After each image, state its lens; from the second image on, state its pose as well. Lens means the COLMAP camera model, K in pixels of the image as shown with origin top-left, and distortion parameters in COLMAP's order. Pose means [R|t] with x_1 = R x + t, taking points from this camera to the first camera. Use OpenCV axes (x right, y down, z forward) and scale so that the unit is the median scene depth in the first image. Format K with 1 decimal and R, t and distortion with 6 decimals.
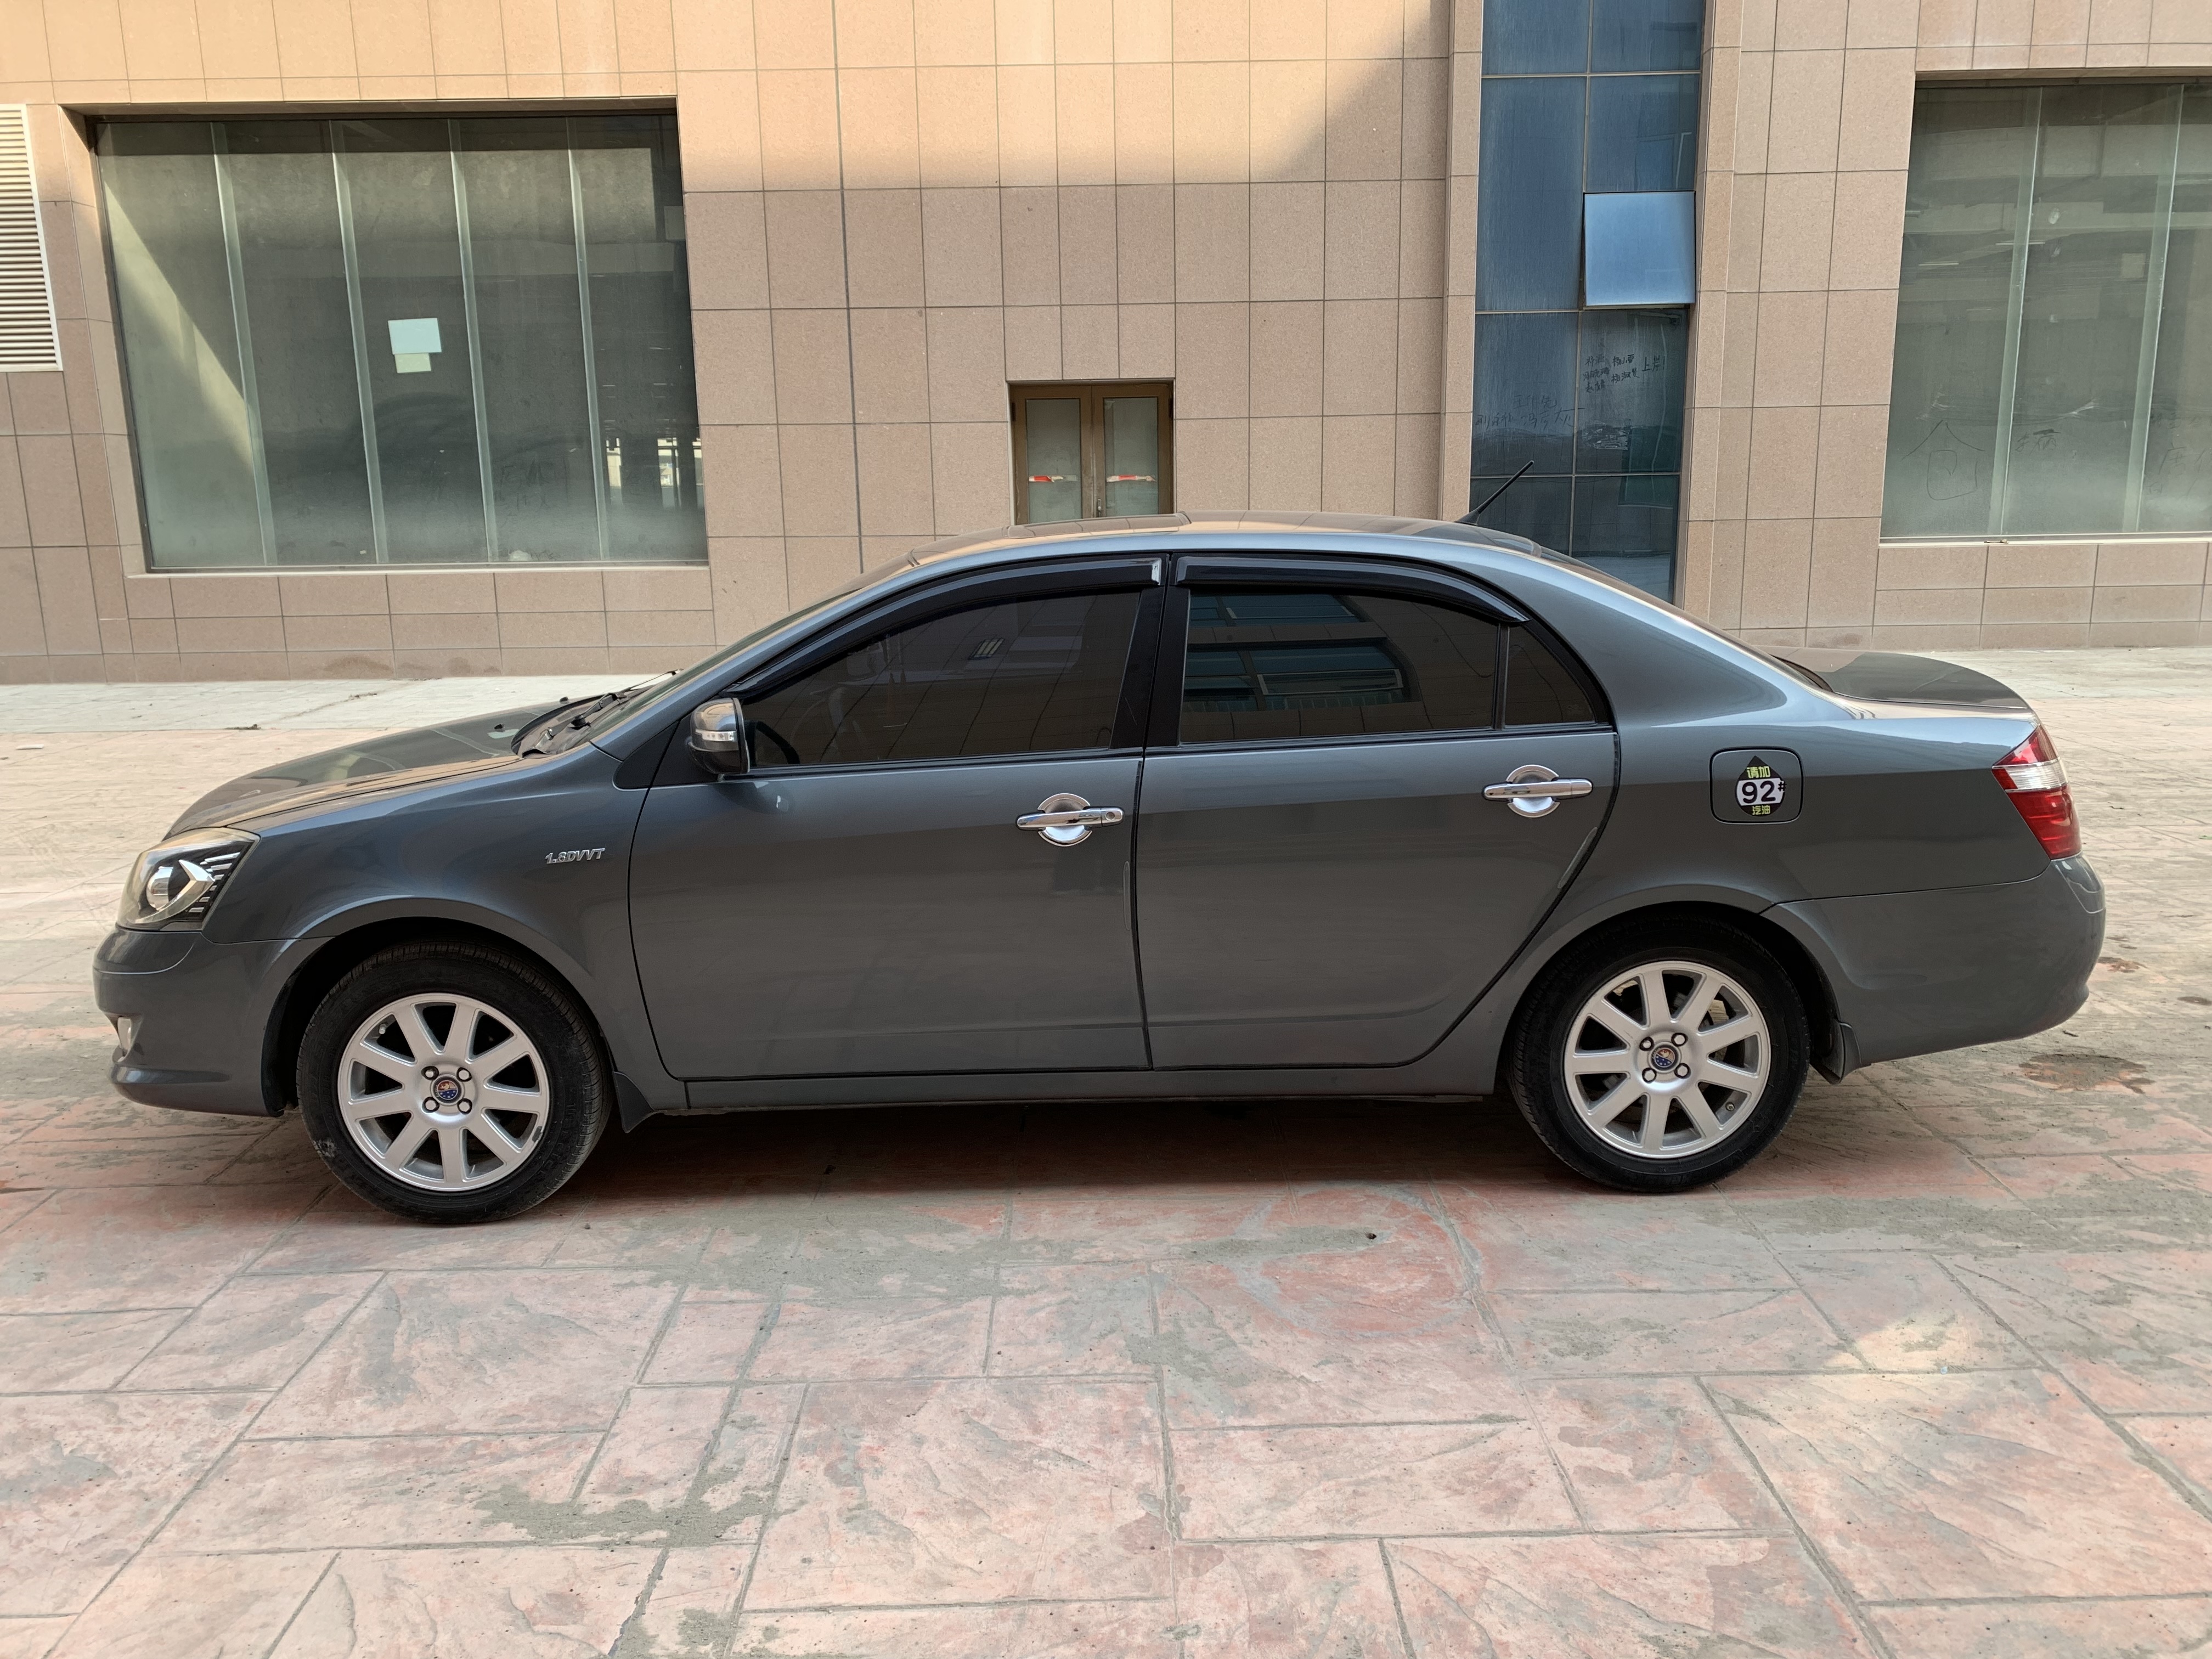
lens RADIAL K [[1695.8, 0, 1121.2], [0, 1695.8, 829.5], [0, 0, 1]] dist [0.008251, 0.001564]
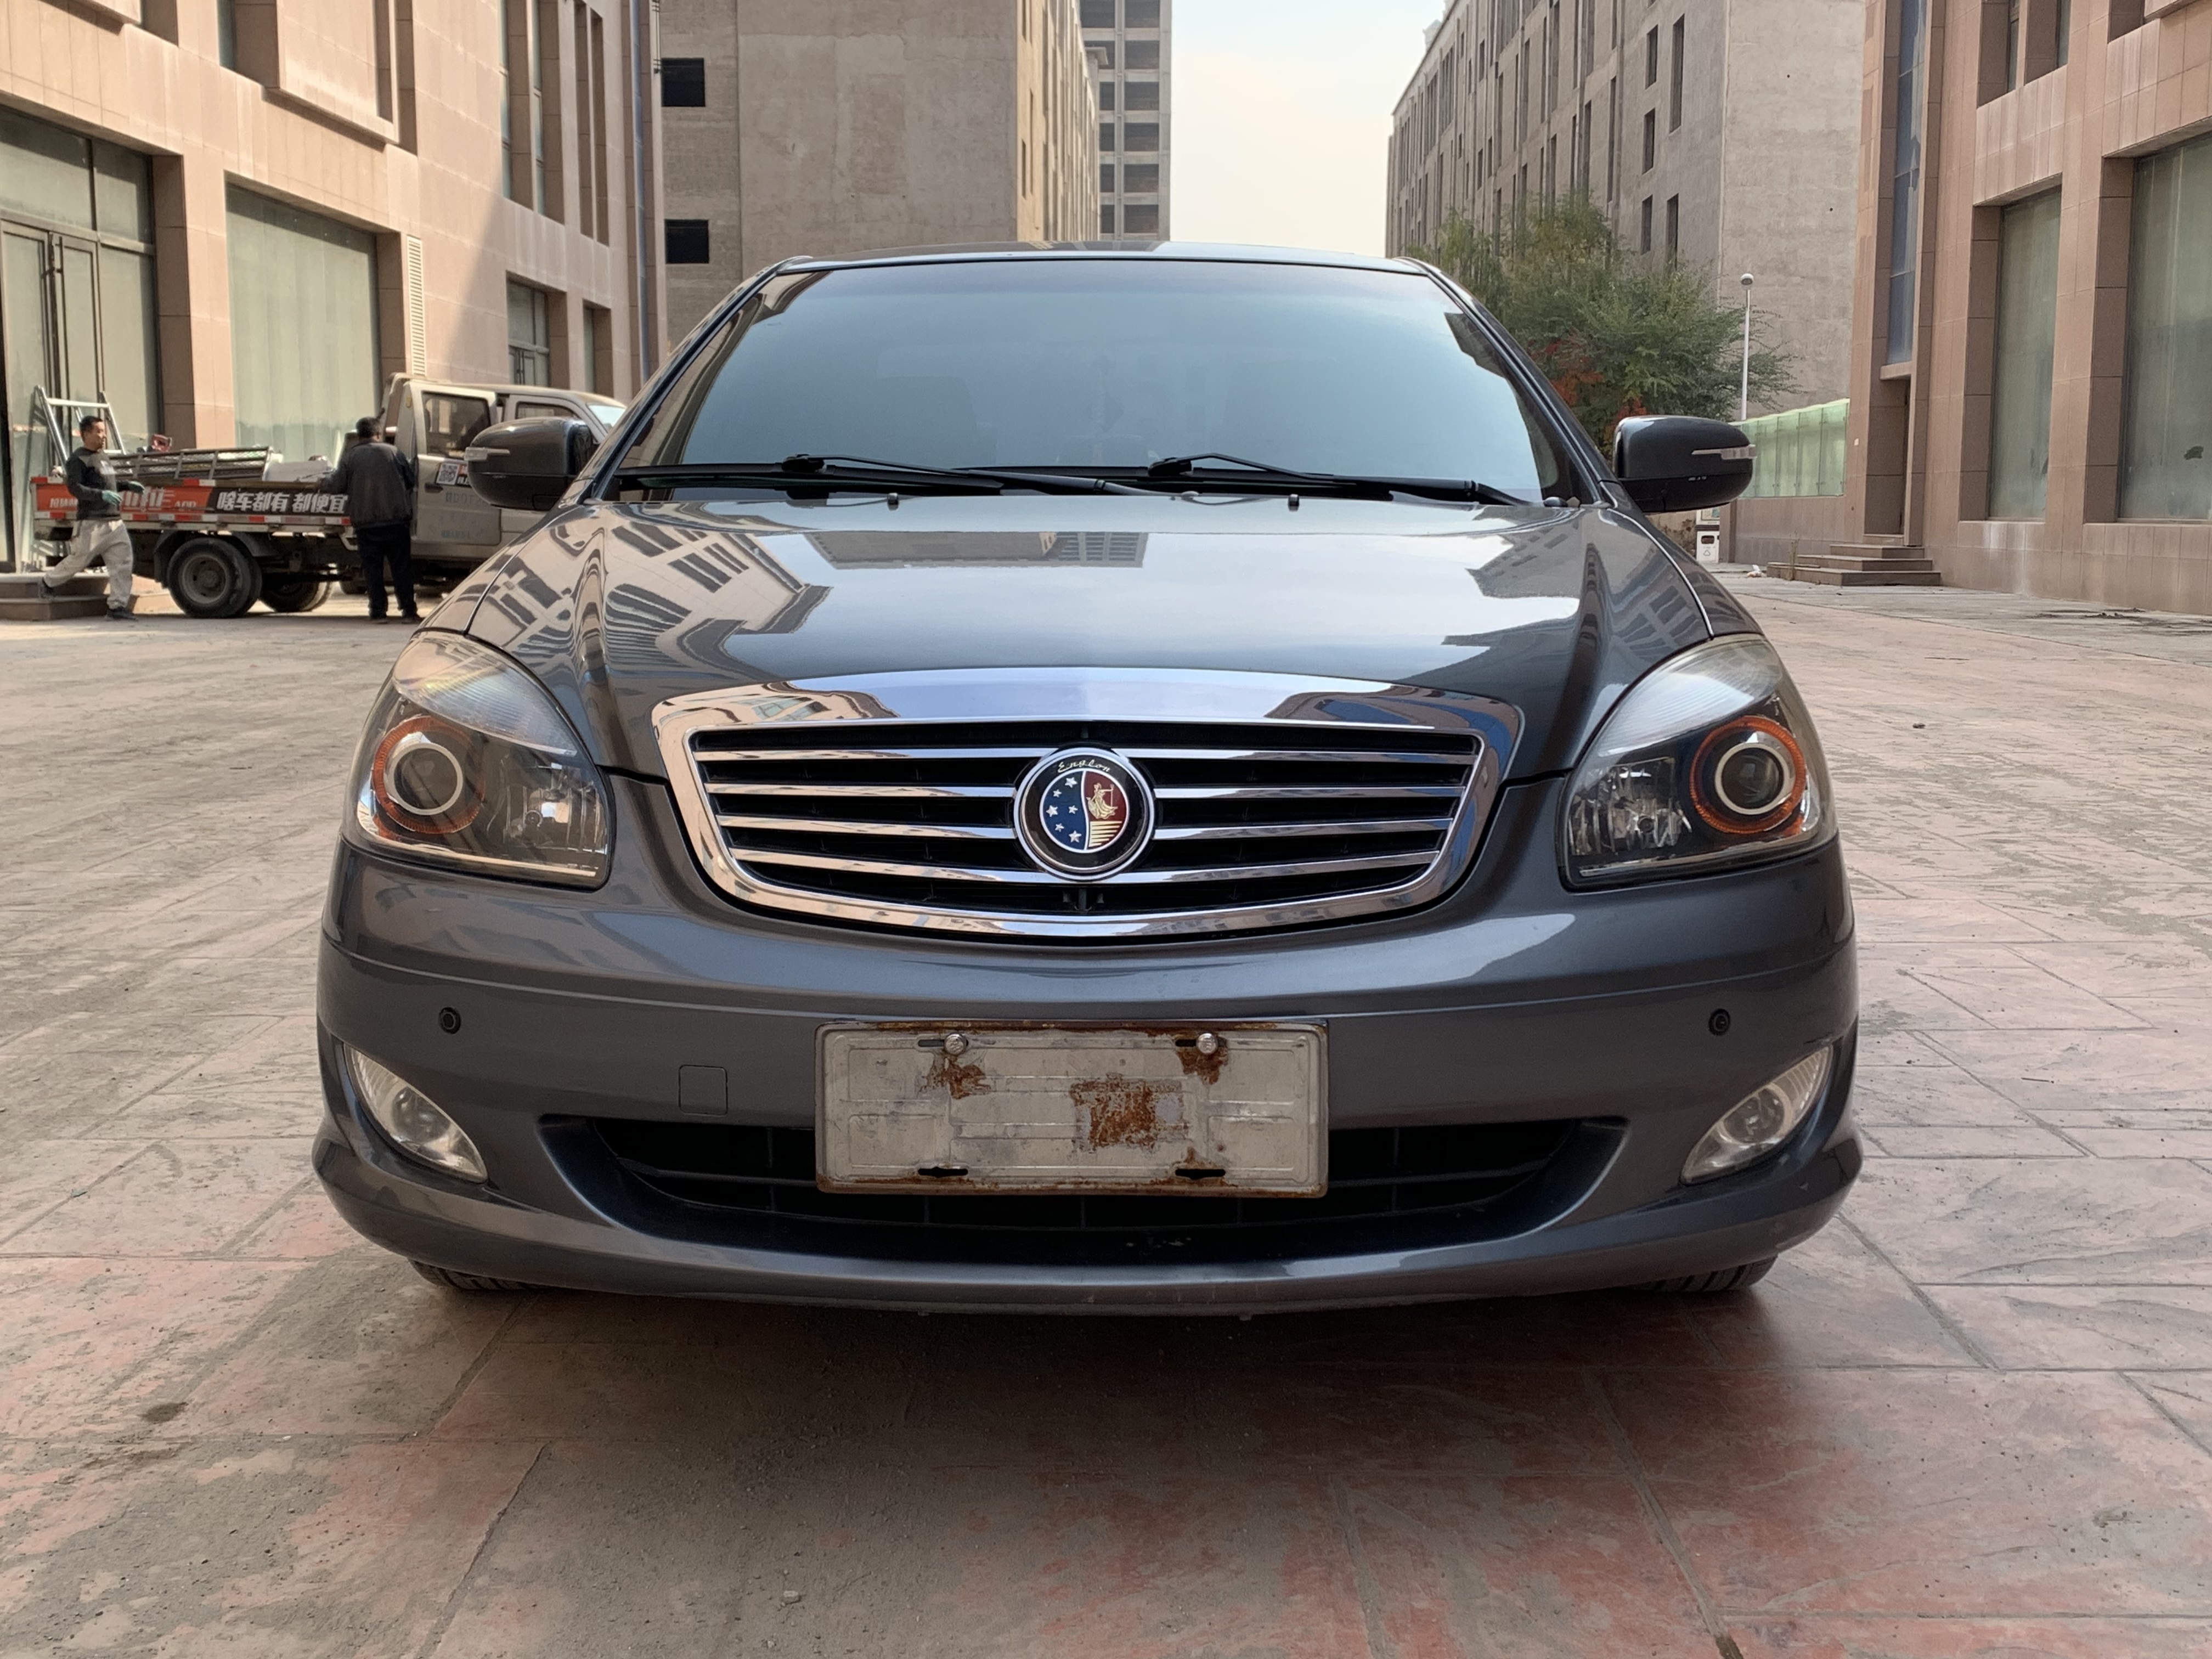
lens RADIAL K [[2422.3, 0, 1114.4], [0, 2422.3, 796.3], [0, 0, 1]] dist [0.100757, -0.227933]
pose [[0.025608, -0.100876, 0.994569, -1.283436], [0.199829, 0.975333, 0.093779, -0.059039], [-0.979496, 0.196343, 0.045134, 1.176679]]
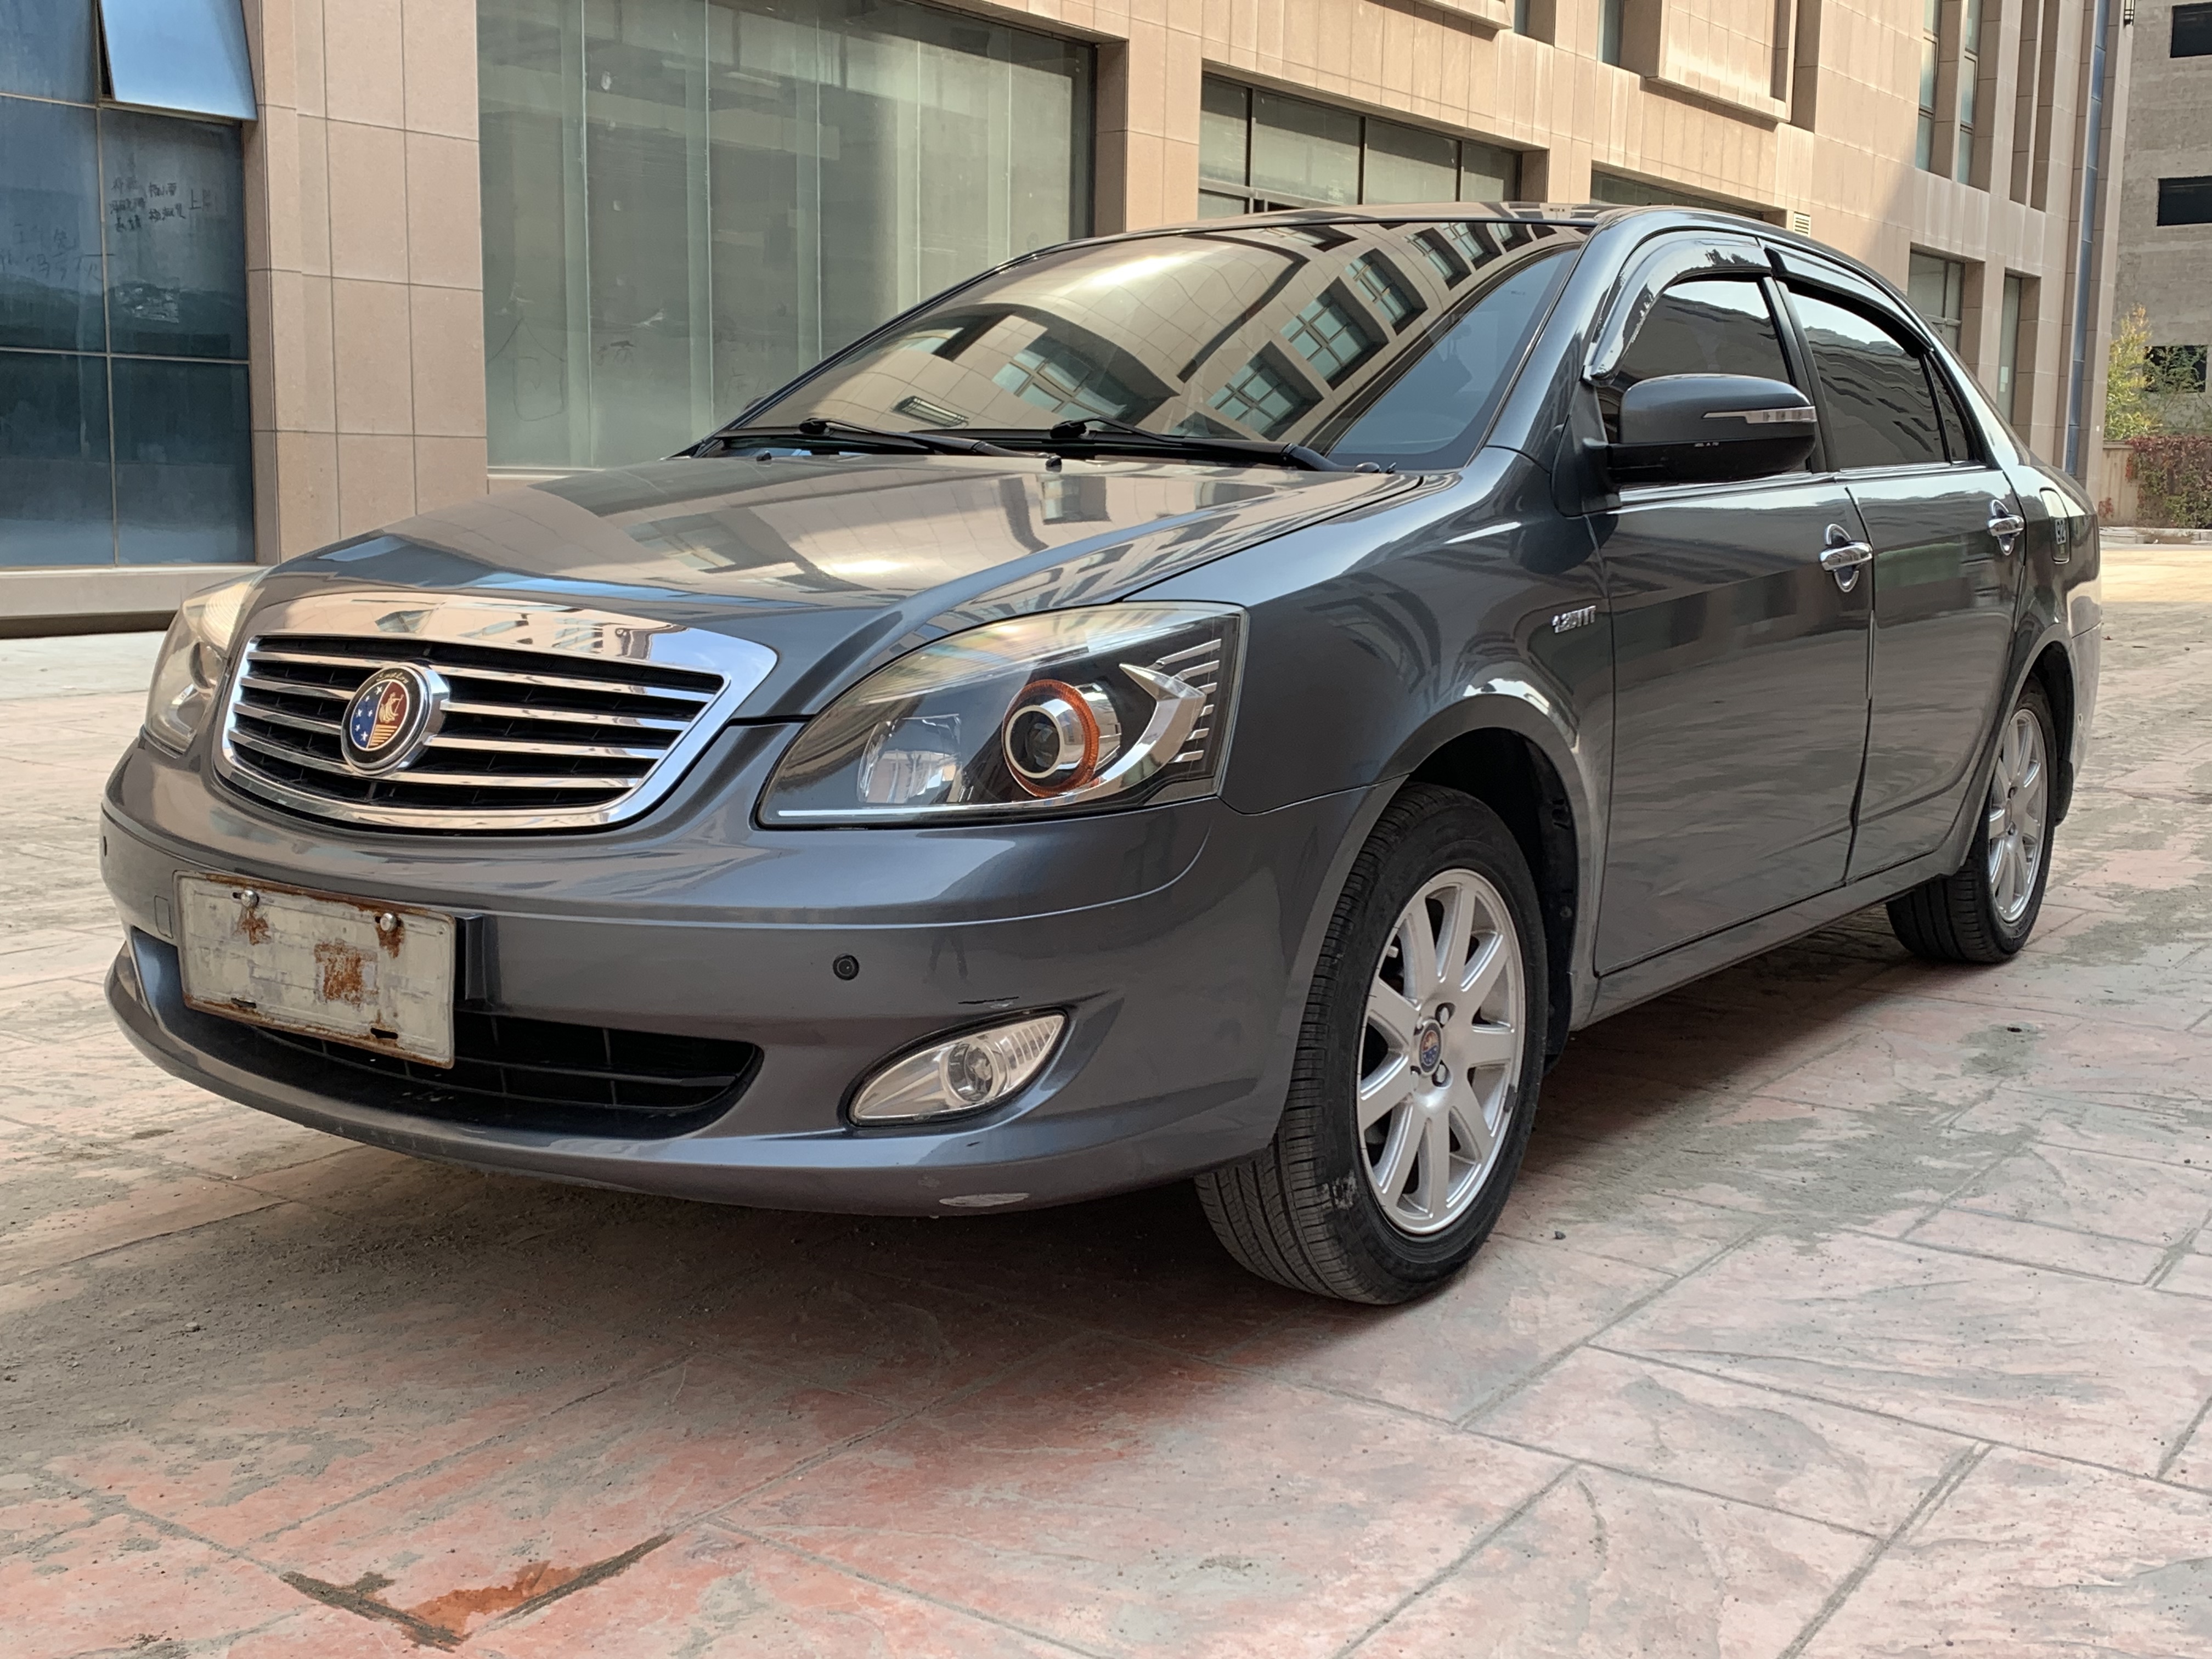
lens RADIAL K [[2412.9, 0, 1116.3], [0, 2412.9, 822.4], [0, 0, 1]] dist [0.102192, -0.242489]
pose [[0.586004, -0.089448, 0.805356, -1.123452], [0.137832, 0.990408, 0.009710, 0.056749], [-0.798499, 0.105314, 0.592712, 0.606912]]
